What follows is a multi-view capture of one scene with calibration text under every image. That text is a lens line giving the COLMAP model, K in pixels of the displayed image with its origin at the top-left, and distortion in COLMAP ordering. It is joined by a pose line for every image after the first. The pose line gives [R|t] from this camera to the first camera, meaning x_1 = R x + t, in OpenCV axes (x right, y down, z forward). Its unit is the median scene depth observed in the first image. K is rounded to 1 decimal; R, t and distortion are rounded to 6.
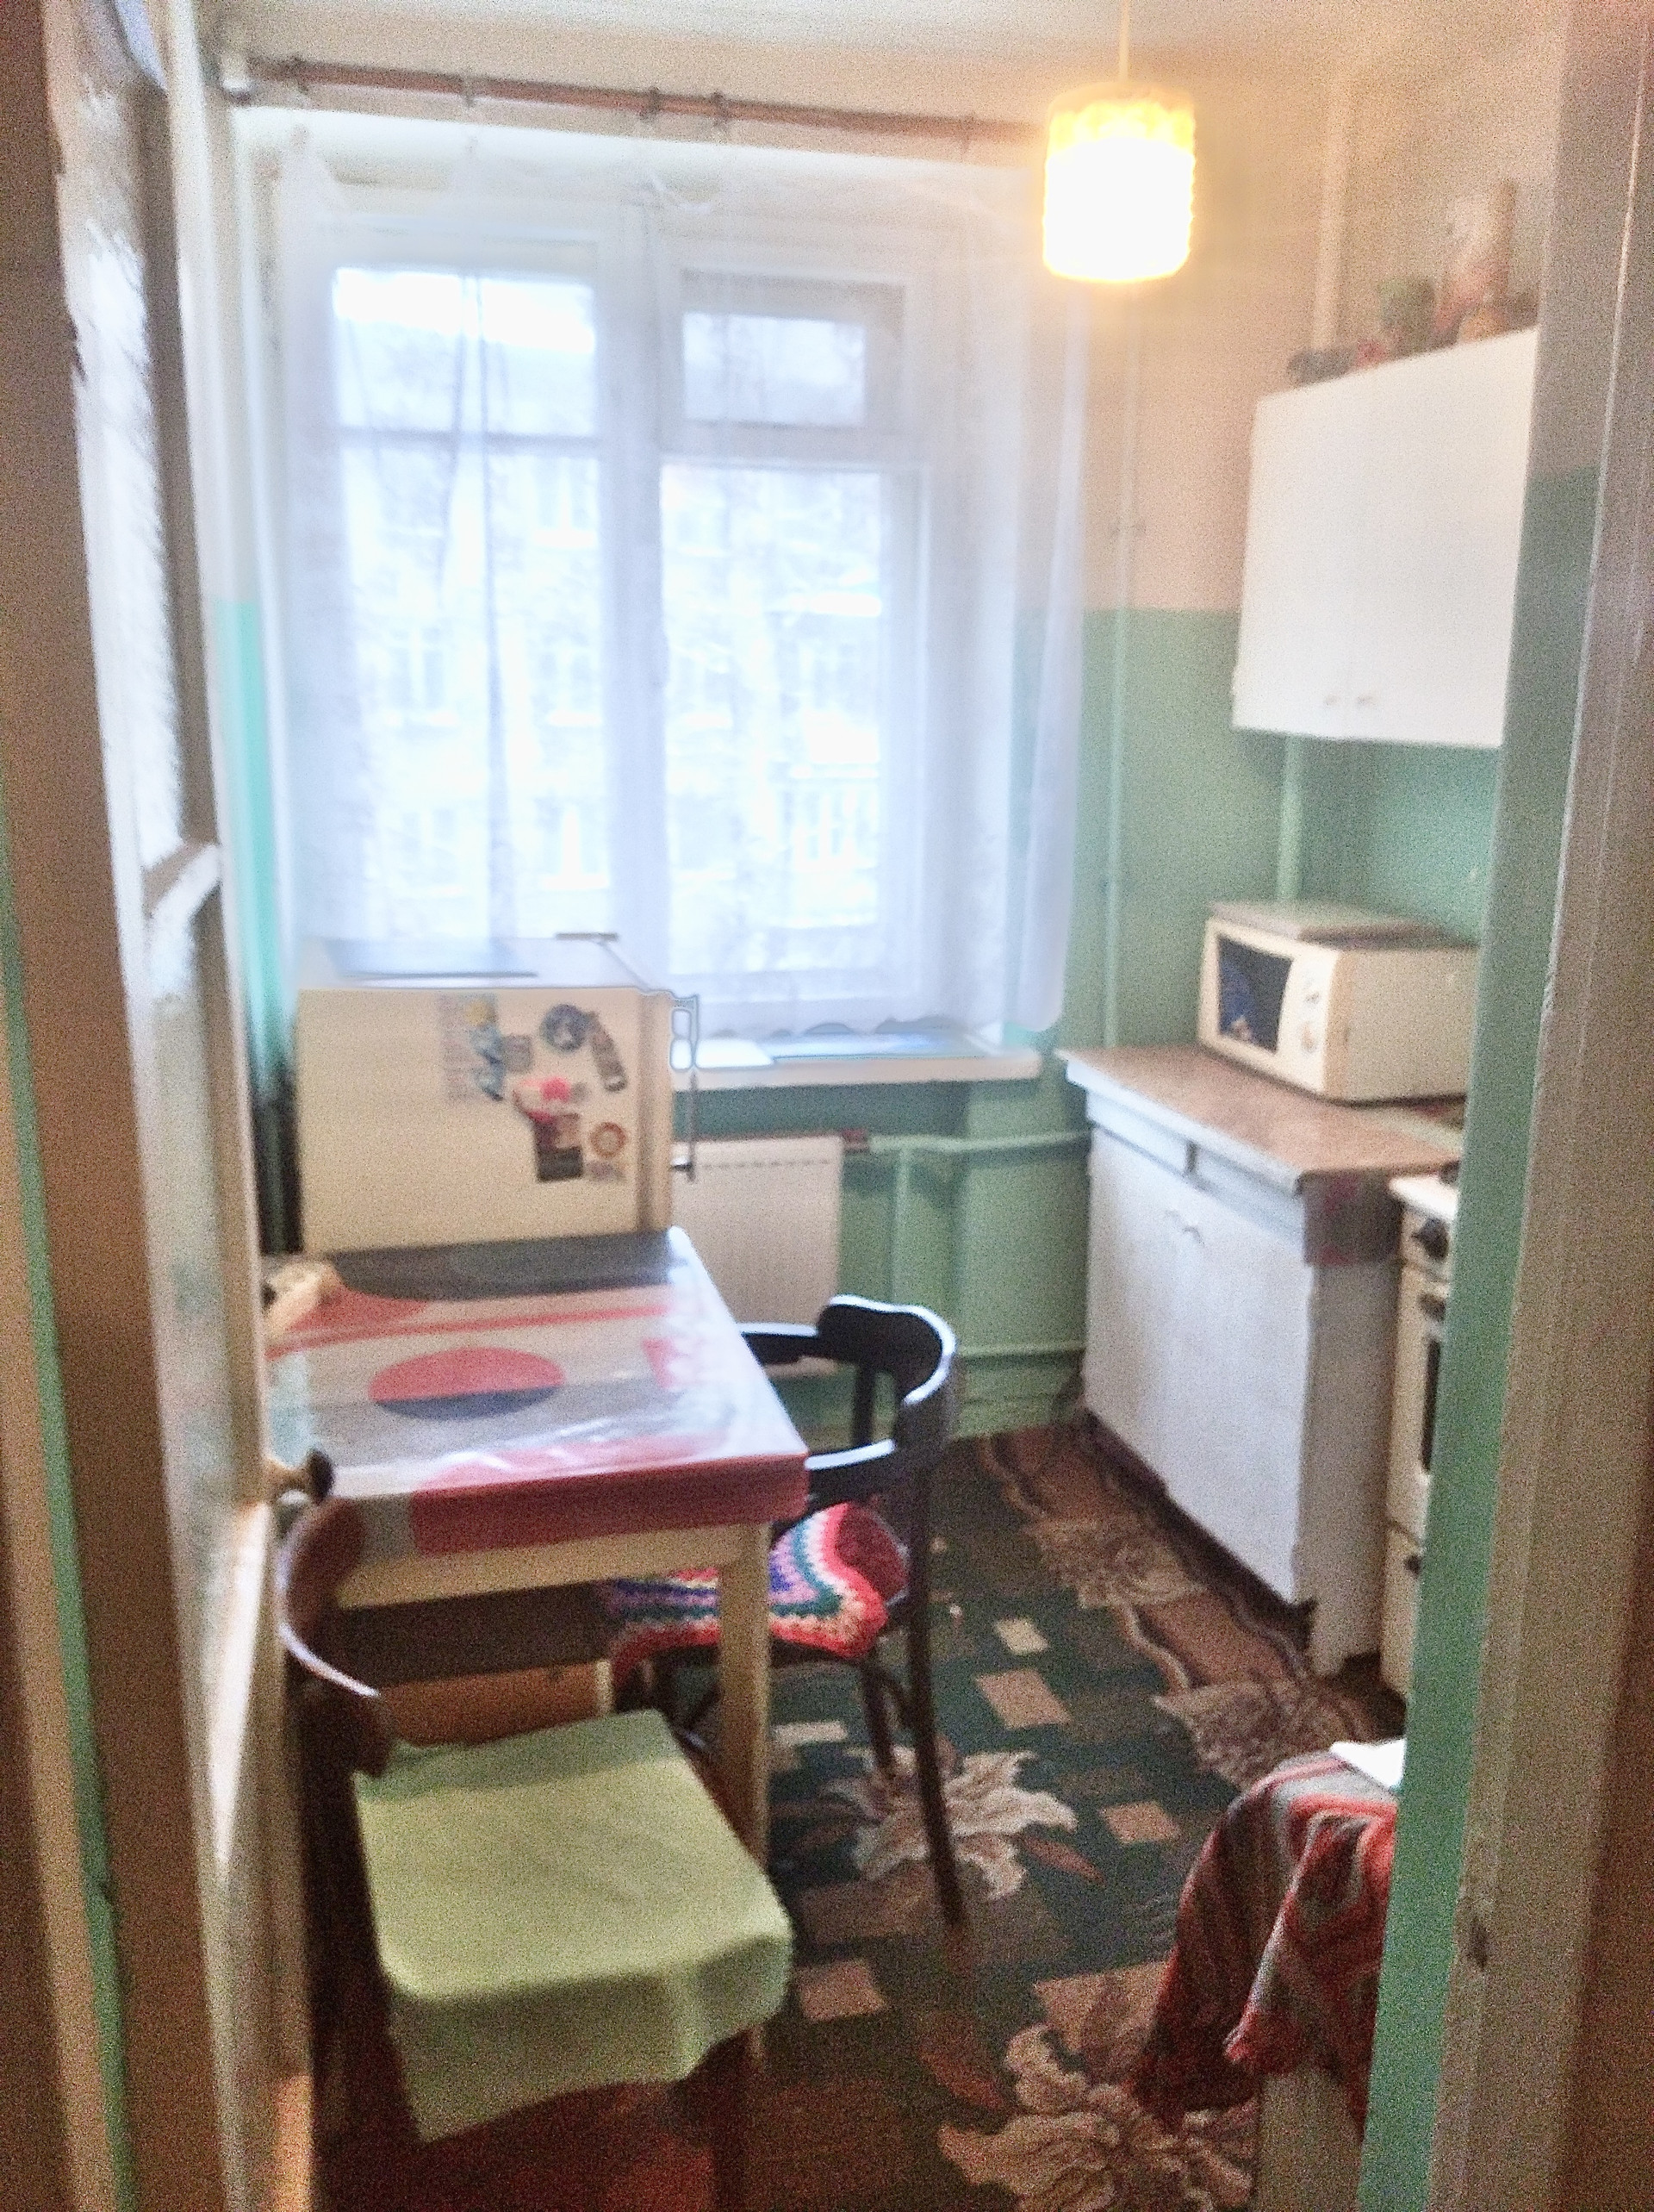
lens RADIAL K [[1802.4, 0, 816.6], [0, 1802.4, 1113.2], [0, 0, 1]] dist [0.094513, -0.118861]
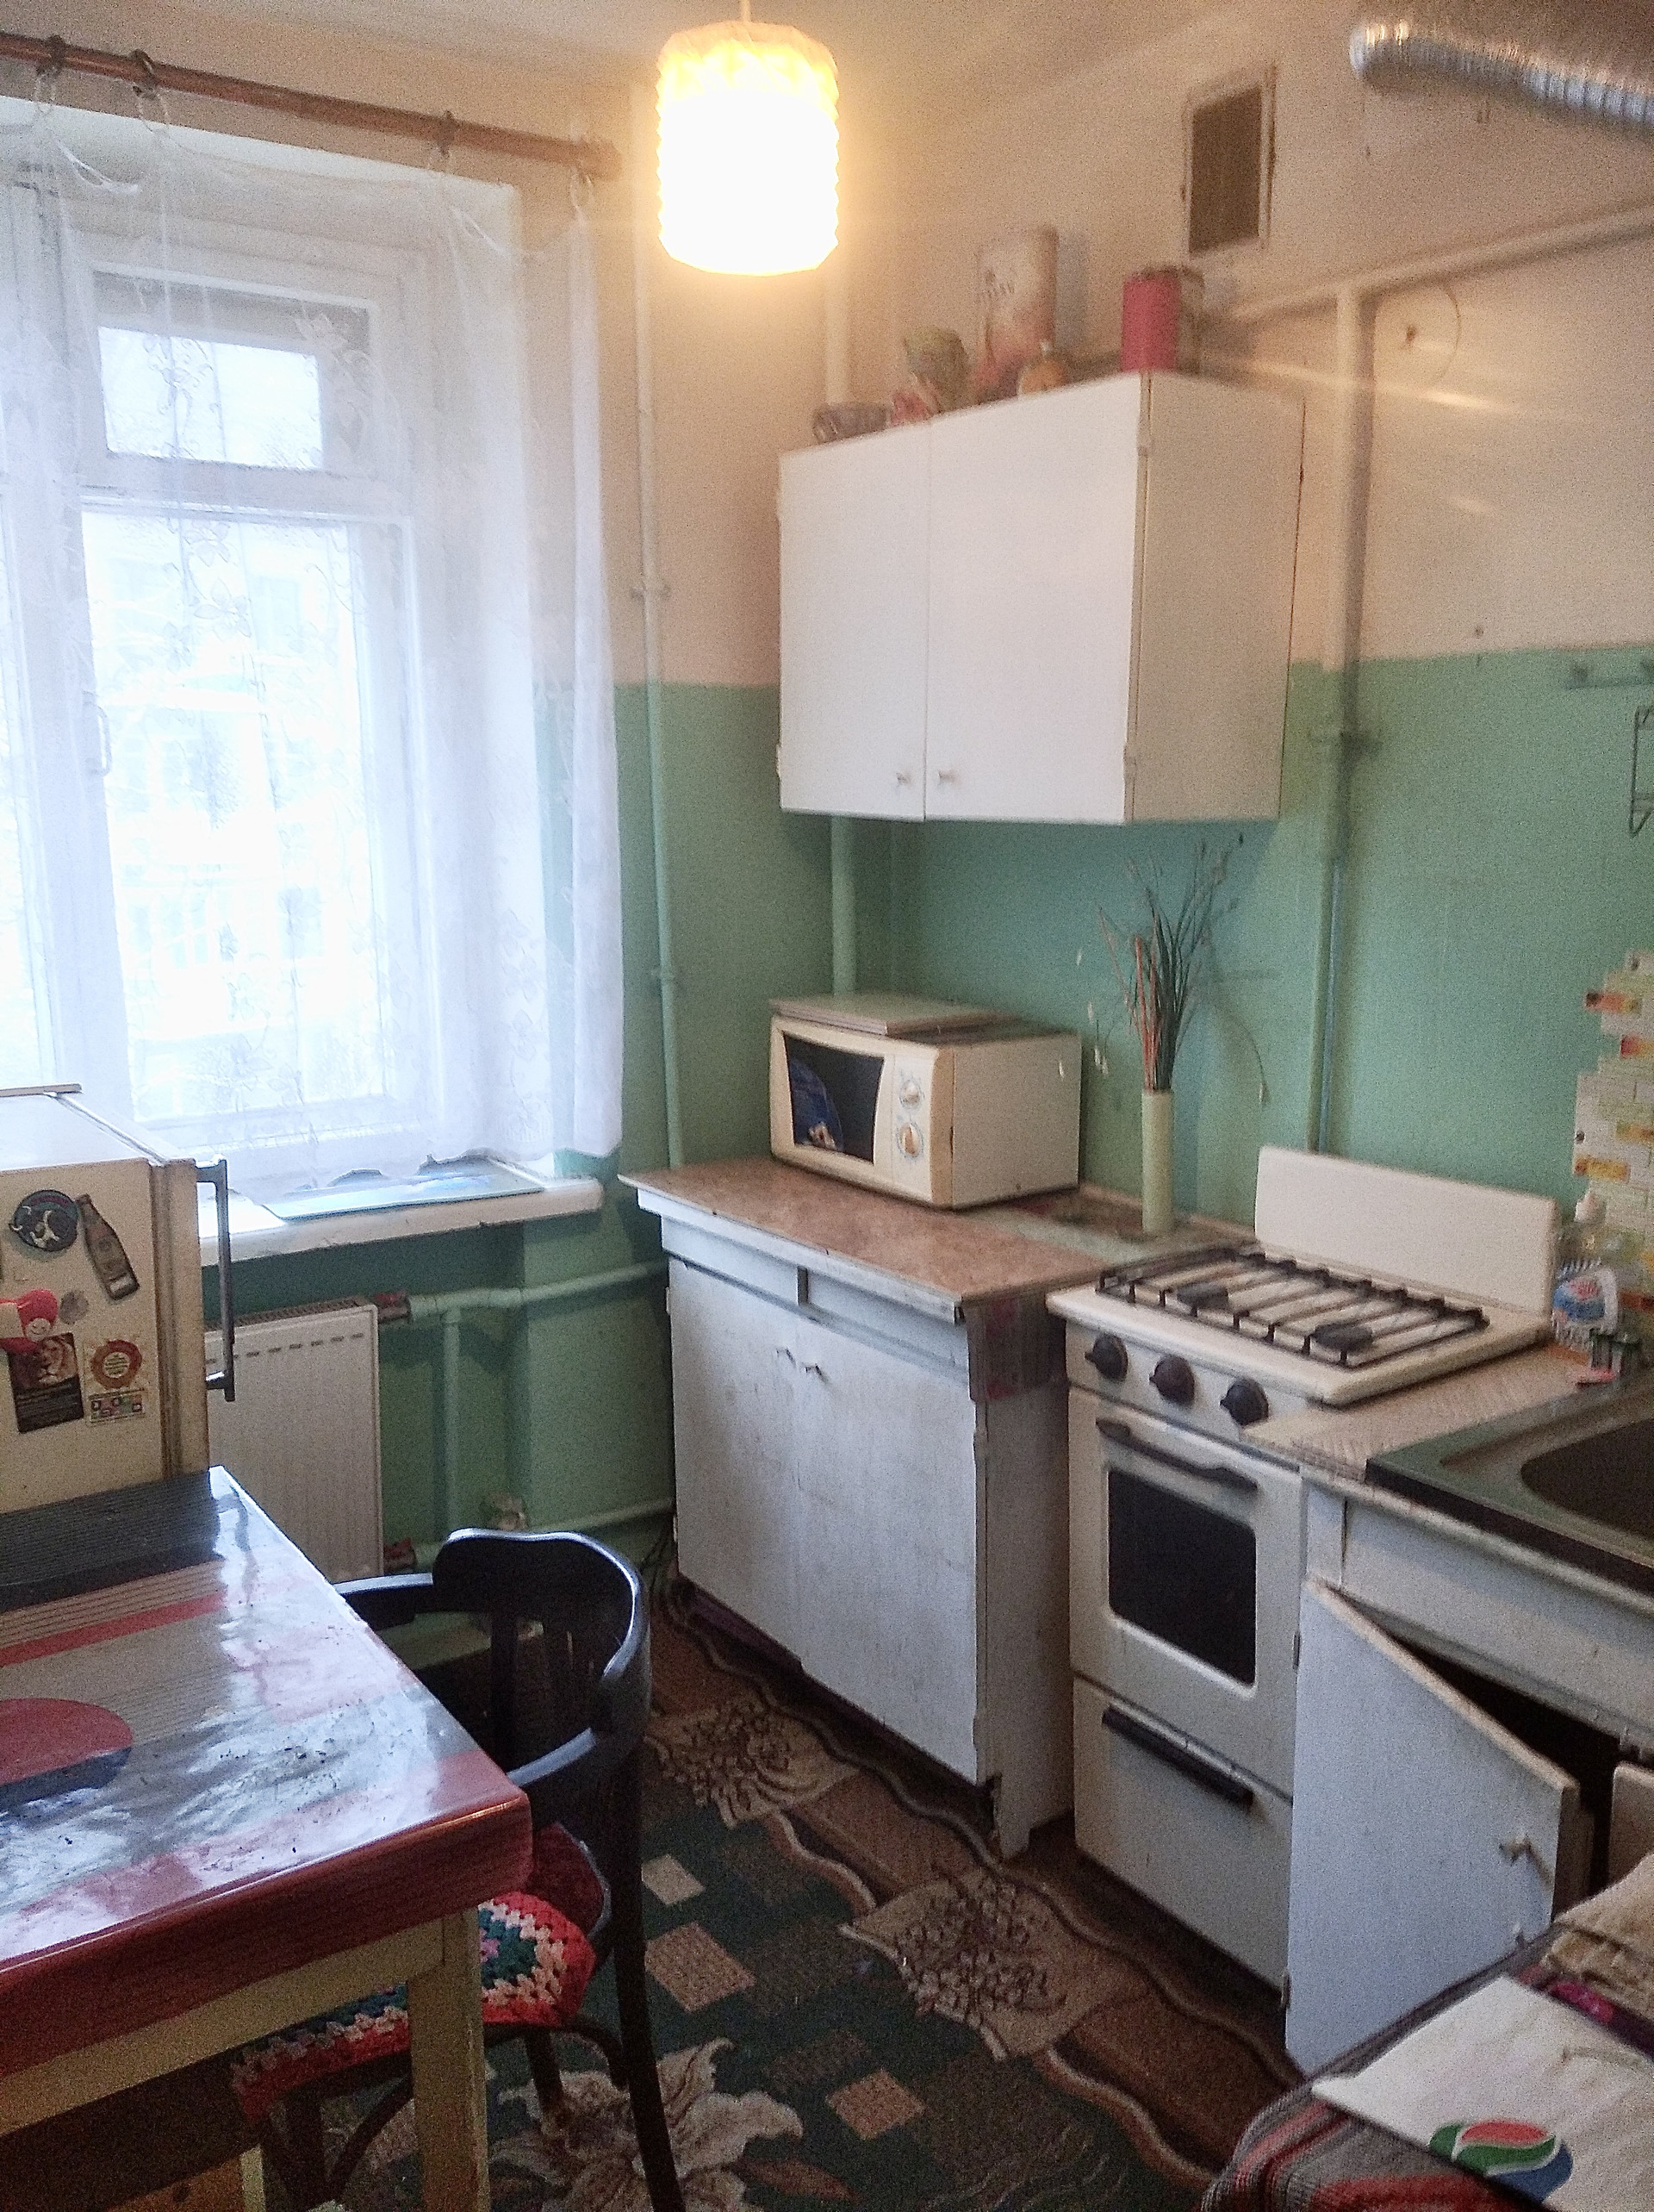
lens RADIAL K [[1802.4, 0, 816.6], [0, 1802.4, 1113.2], [0, 0, 1]] dist [0.094513, -0.118861]
pose [[0.941340, -0.081290, 0.327524, -0.071444], [0.097308, 0.994714, -0.032792, -0.031462], [-0.323127, 0.062739, 0.944274, 0.156019]]
